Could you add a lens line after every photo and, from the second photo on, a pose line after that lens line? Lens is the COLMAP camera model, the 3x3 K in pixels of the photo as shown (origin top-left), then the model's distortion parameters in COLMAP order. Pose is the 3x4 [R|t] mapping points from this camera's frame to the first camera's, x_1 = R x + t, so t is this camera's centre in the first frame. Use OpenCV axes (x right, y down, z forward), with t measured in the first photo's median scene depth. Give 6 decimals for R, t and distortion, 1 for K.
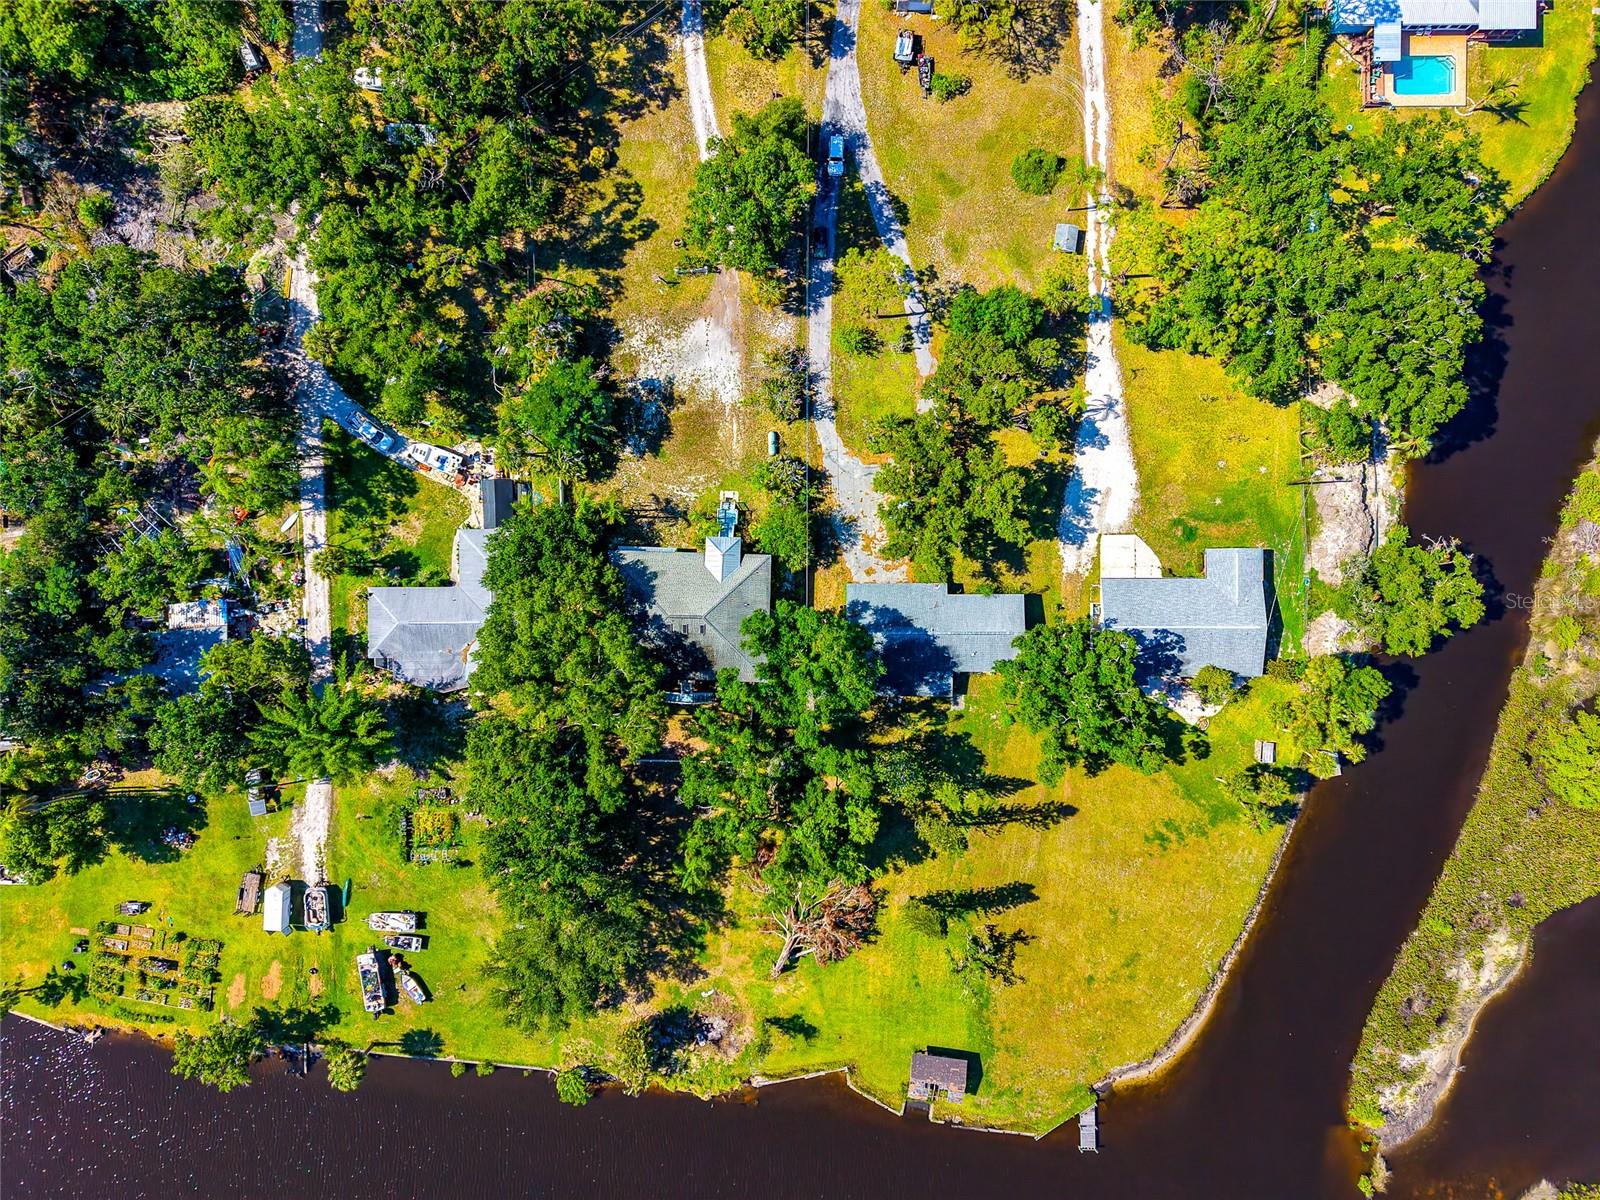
lens RADIAL K [[1111.1, 0, 761.4], [0, 1111.1, 590.9], [0, 0, 1]] dist [0.035262, -0.029280]
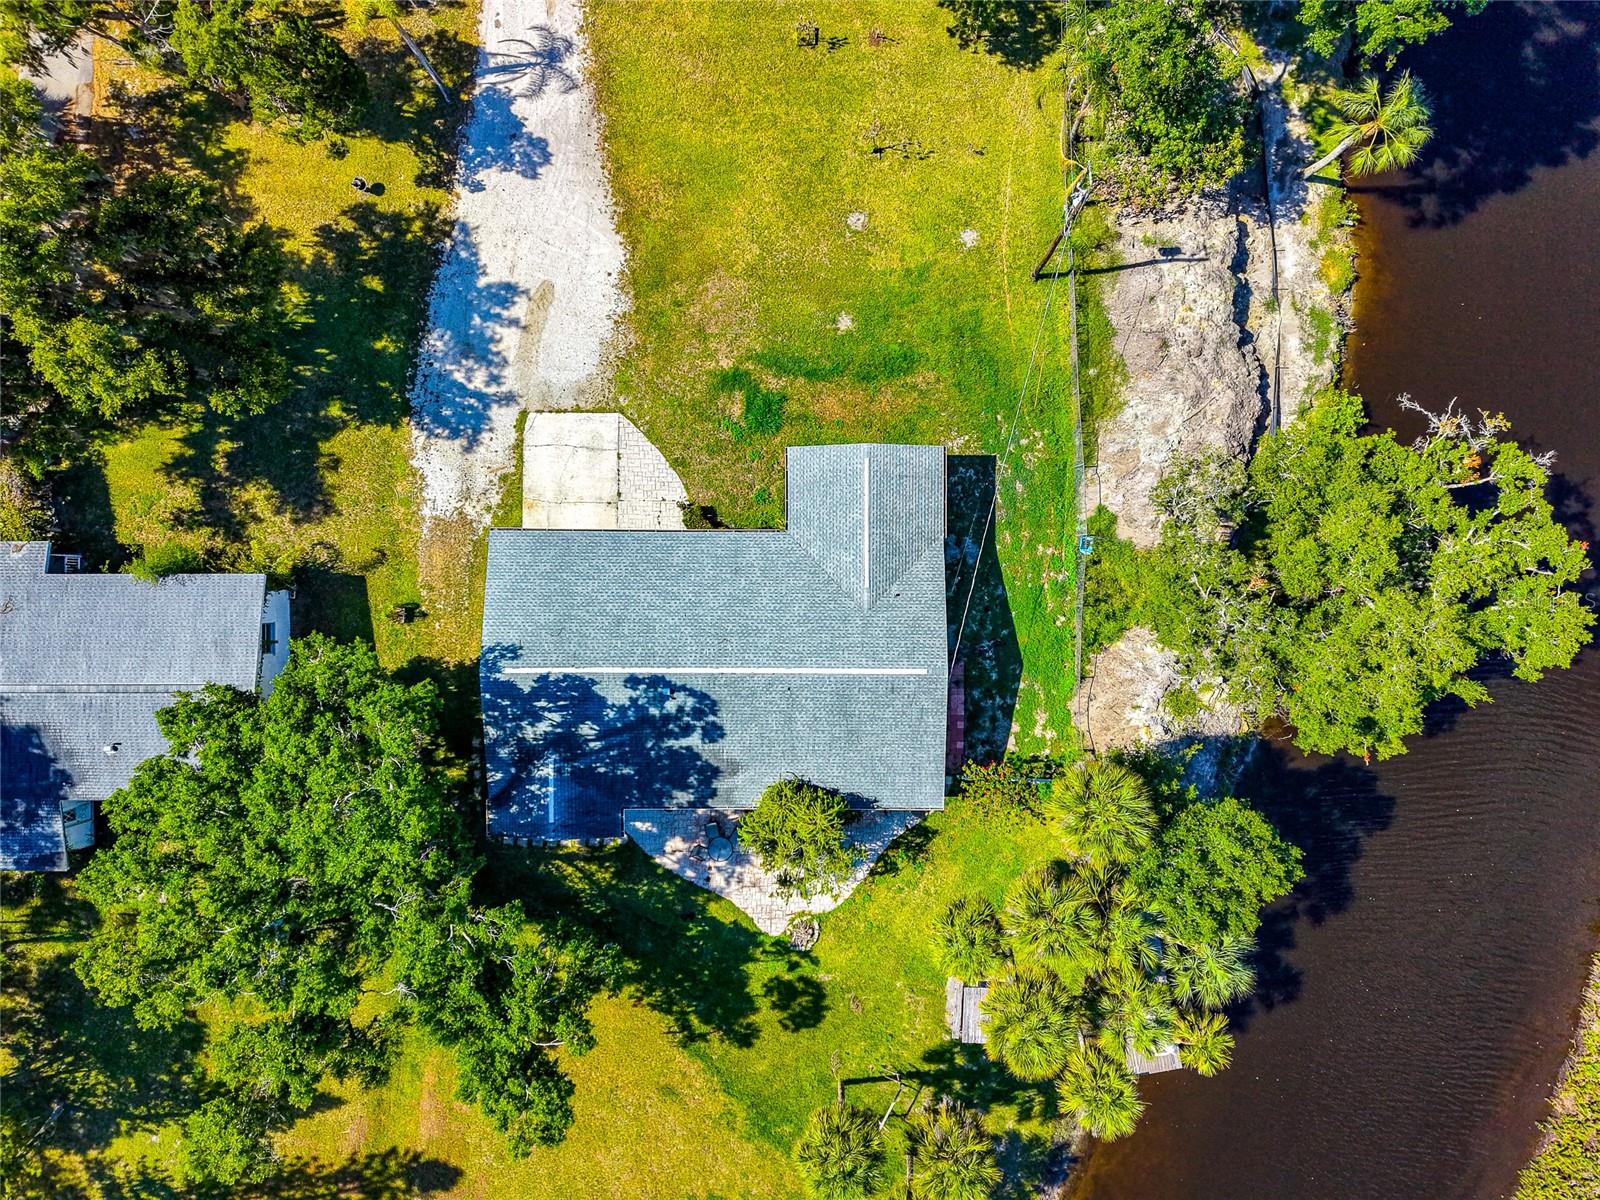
lens RADIAL K [[1111.1, 0, 764.5], [0, 1111.1, 591.1], [0, 0, 1]] dist [0.035262, -0.029280]
pose [[0.999925, 0.003470, 0.011783, 0.378149], [-0.003417, 0.999984, -0.004517, 0.009313], [-0.011798, 0.004477, 0.999920, 0.636945]]
